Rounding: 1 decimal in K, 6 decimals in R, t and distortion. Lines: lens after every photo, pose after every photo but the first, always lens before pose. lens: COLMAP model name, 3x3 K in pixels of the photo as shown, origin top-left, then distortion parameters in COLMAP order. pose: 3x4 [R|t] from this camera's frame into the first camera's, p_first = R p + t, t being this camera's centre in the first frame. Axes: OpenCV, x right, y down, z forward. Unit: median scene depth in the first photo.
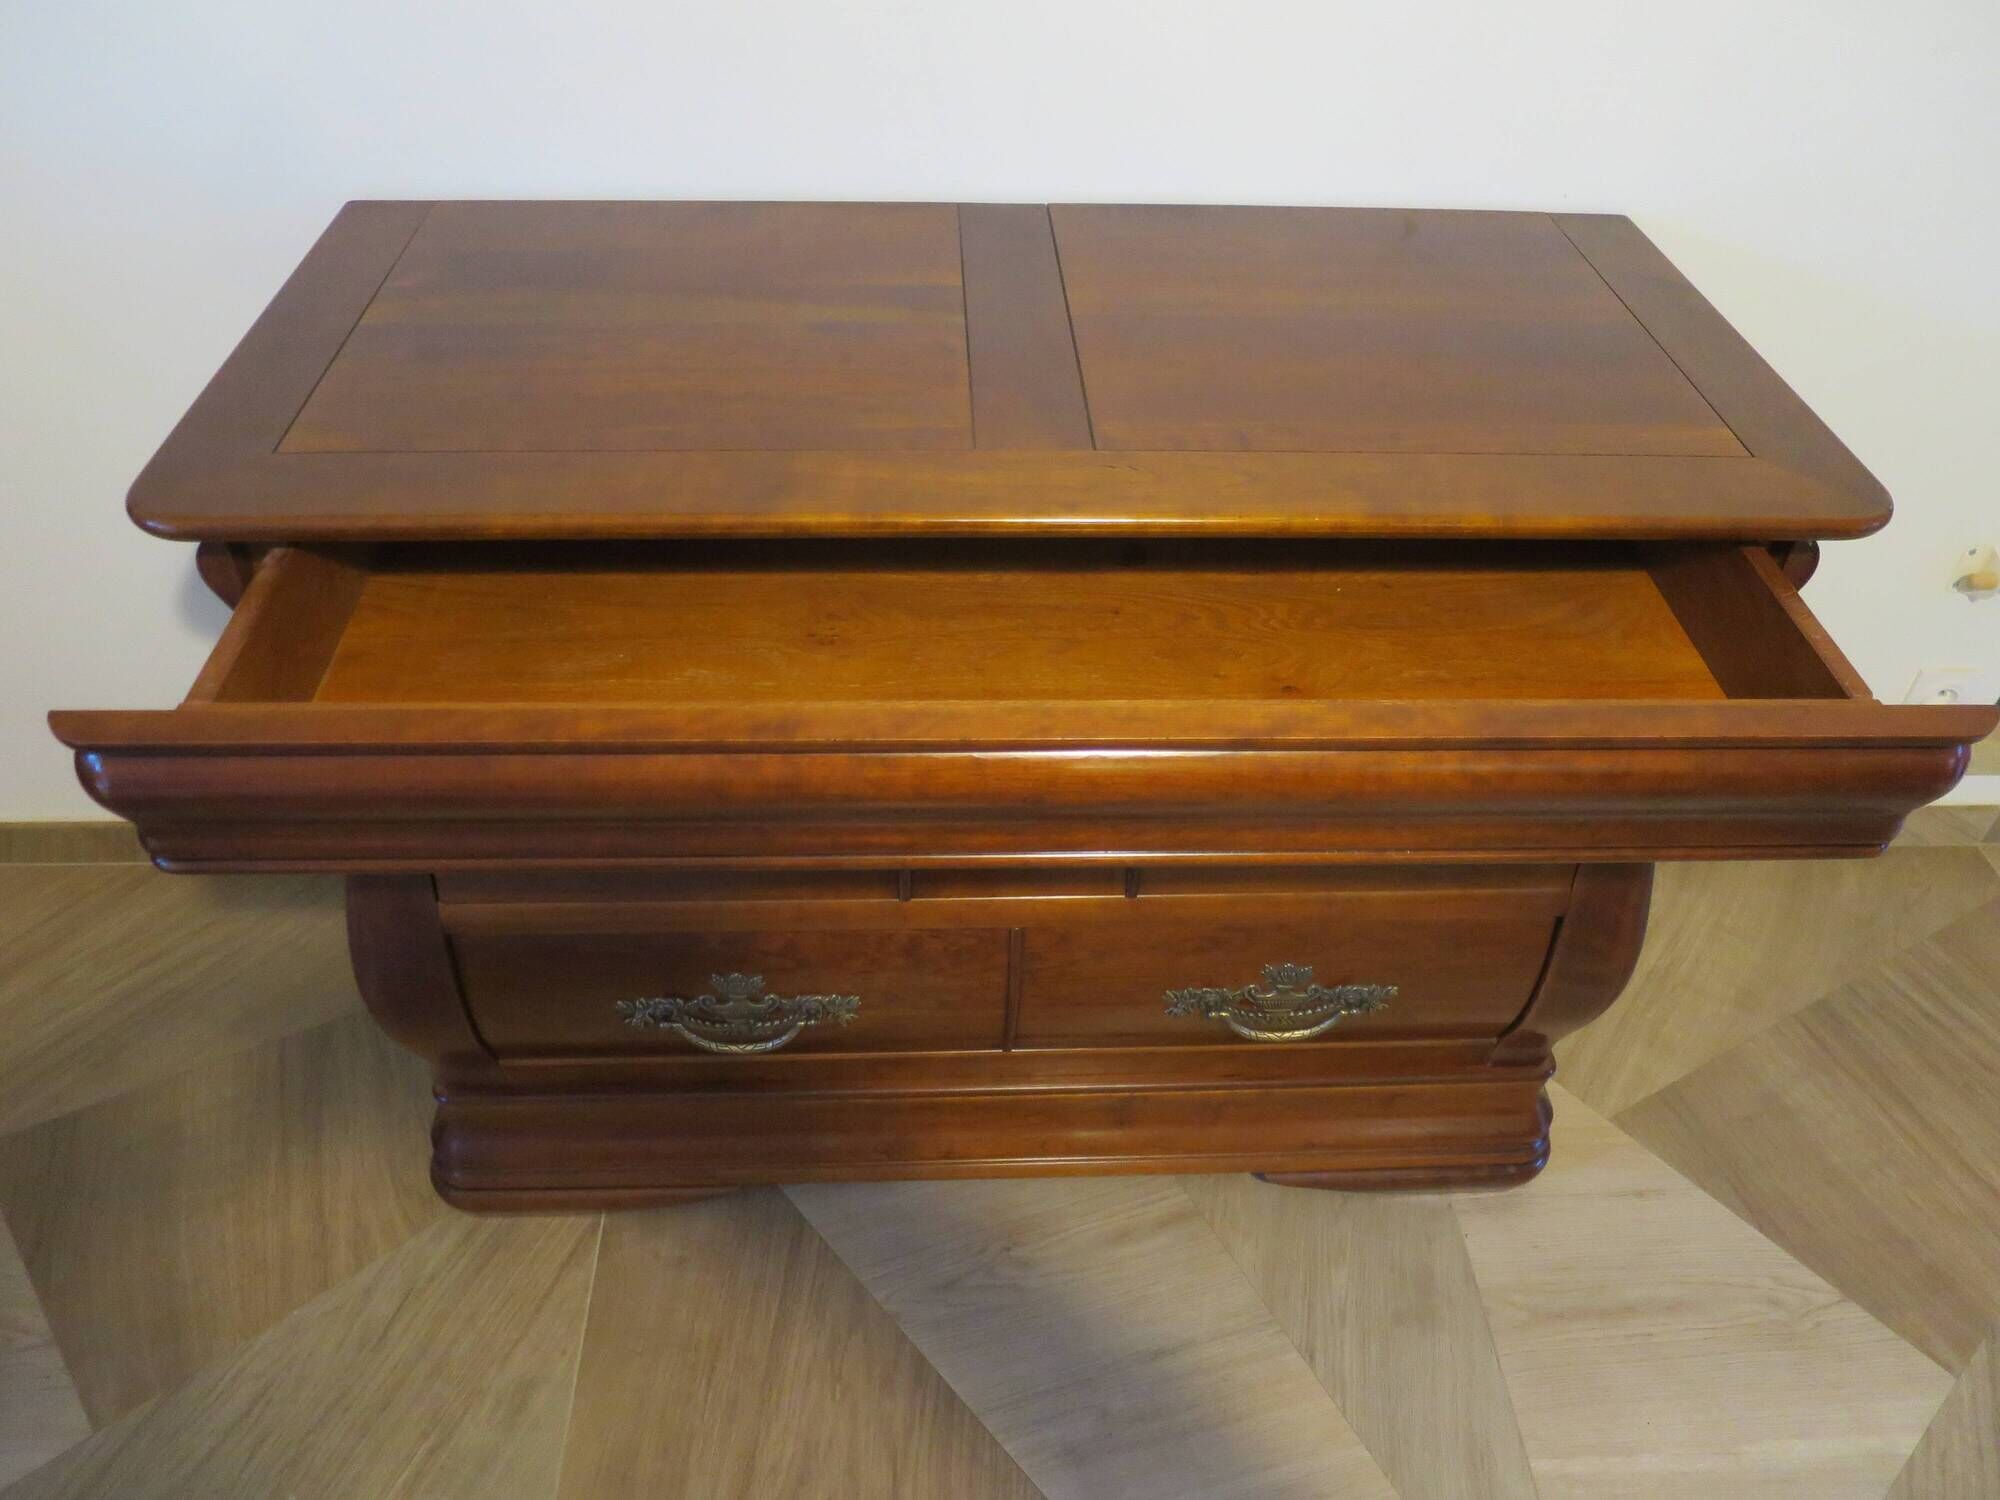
lens RADIAL K [[1423.9, 0, 1007.0], [0, 1423.9, 746.9], [0, 0, 1]] dist [-0.046284, 0.010512]
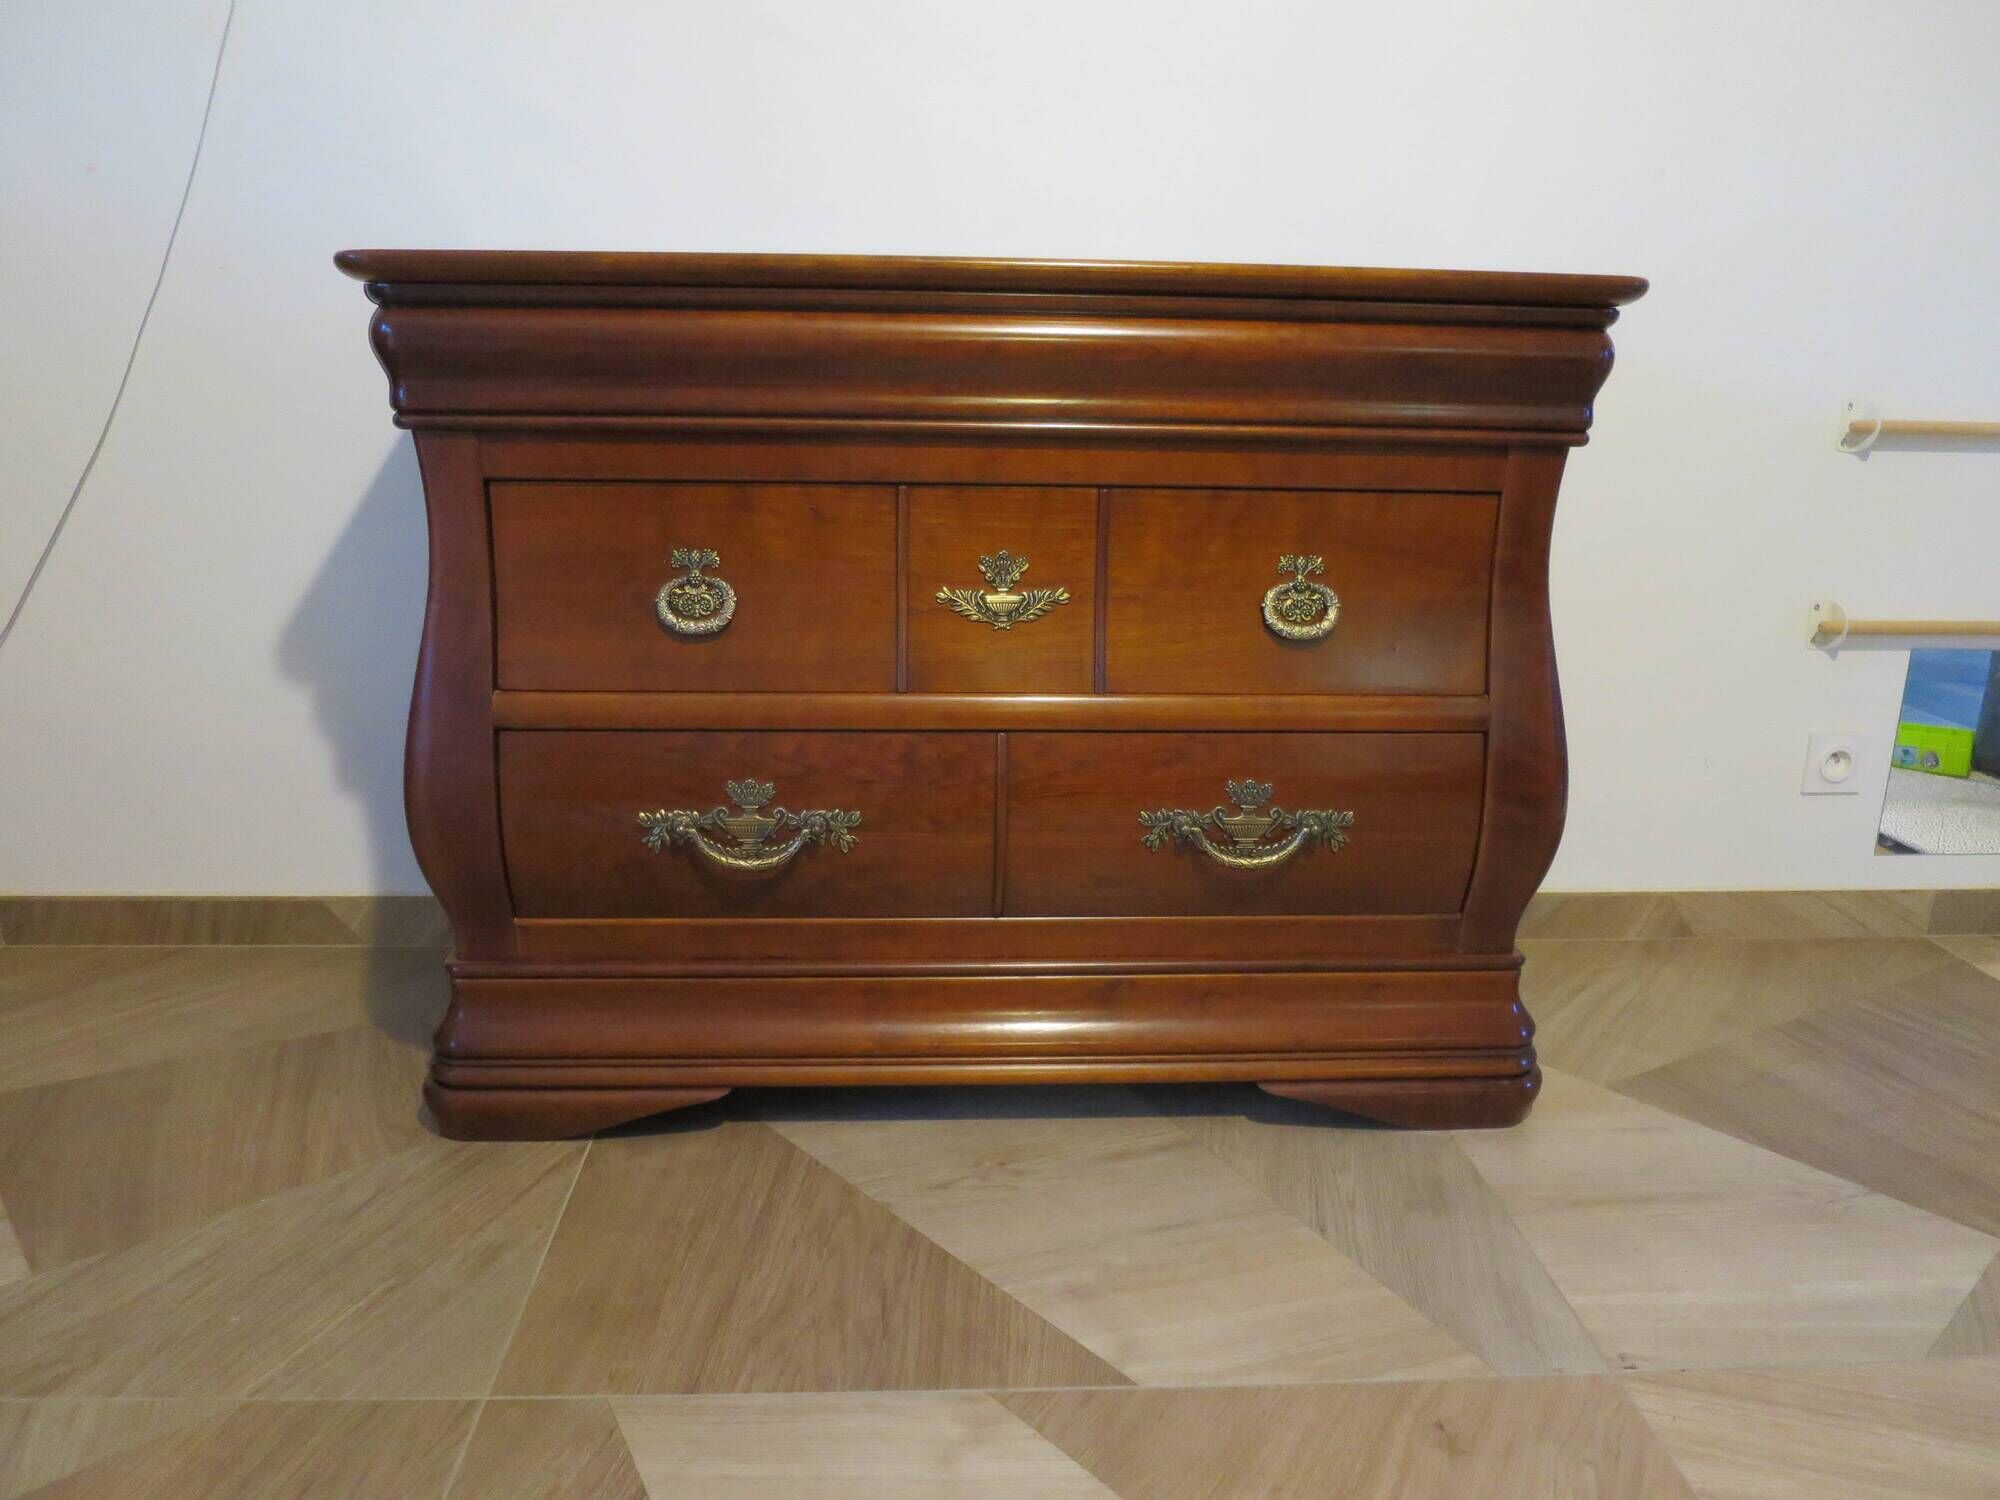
lens RADIAL K [[1423.9, 0, 1003.6], [0, 1423.9, 759.8], [0, 0, 1]] dist [-0.046284, 0.010512]
pose [[0.999787, -0.018903, 0.008332, -0.001710], [0.020636, 0.895560, -0.444462, 0.581987], [0.000940, 0.444539, 0.895759, 0.002026]]
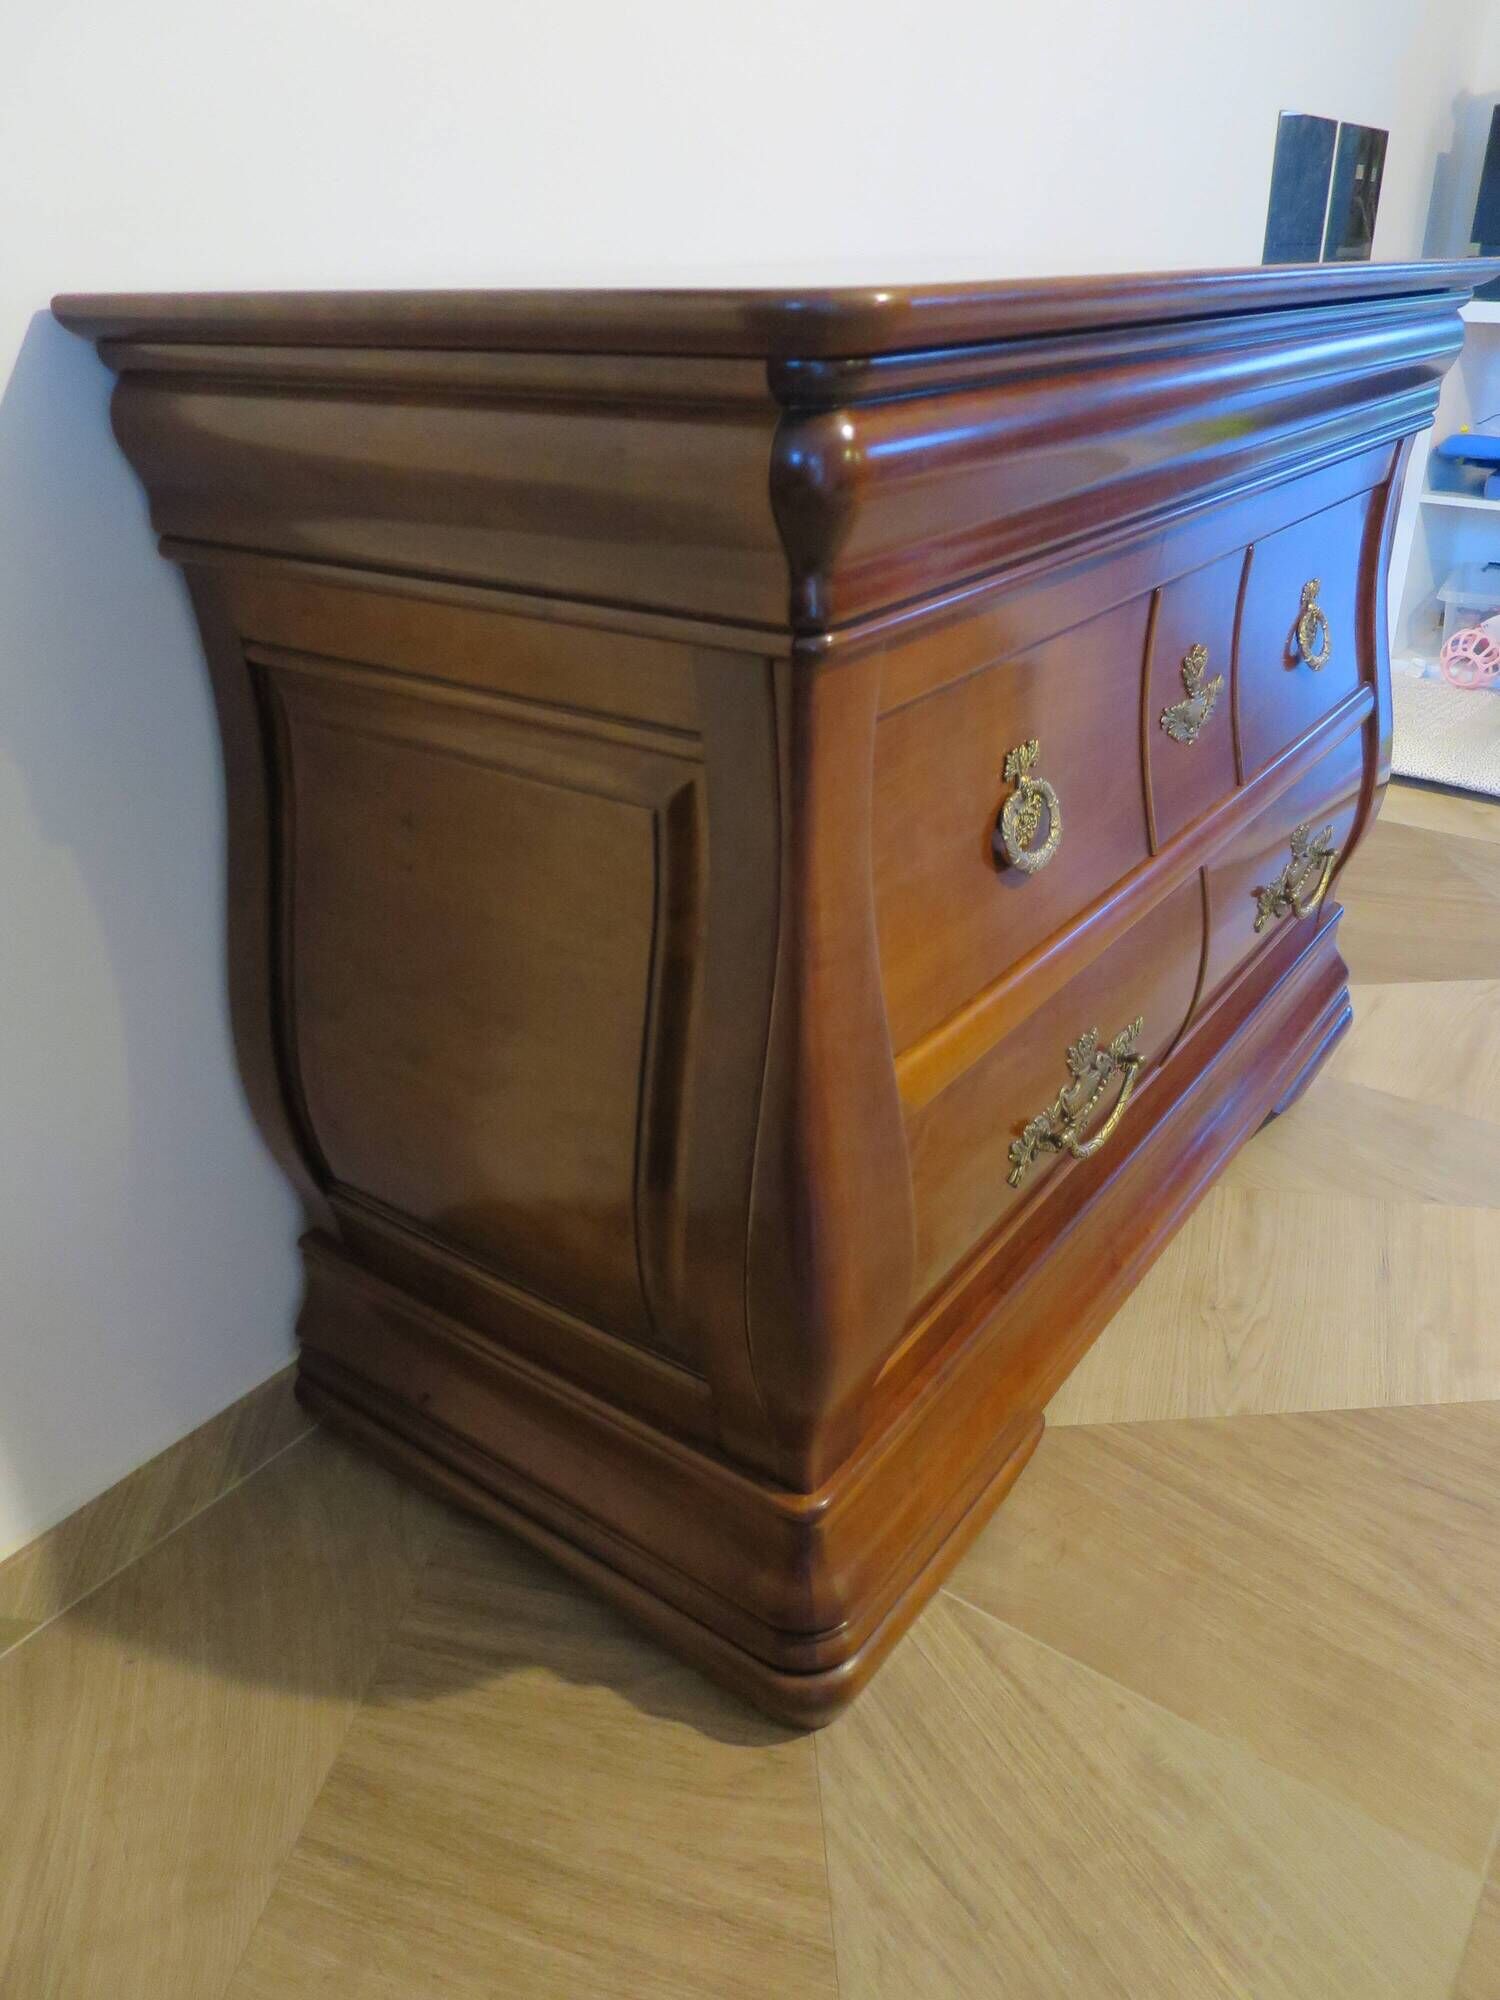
lens RADIAL K [[1423.9, 0, 745.2], [0, 1423.9, 998.0], [0, 0, 1]] dist [-0.046284, 0.010512]
pose [[0.630339, -0.402513, 0.663819, -0.758063], [0.548909, 0.835757, -0.014456, 0.043913], [-0.548973, 0.373489, 0.747754, 0.452066]]
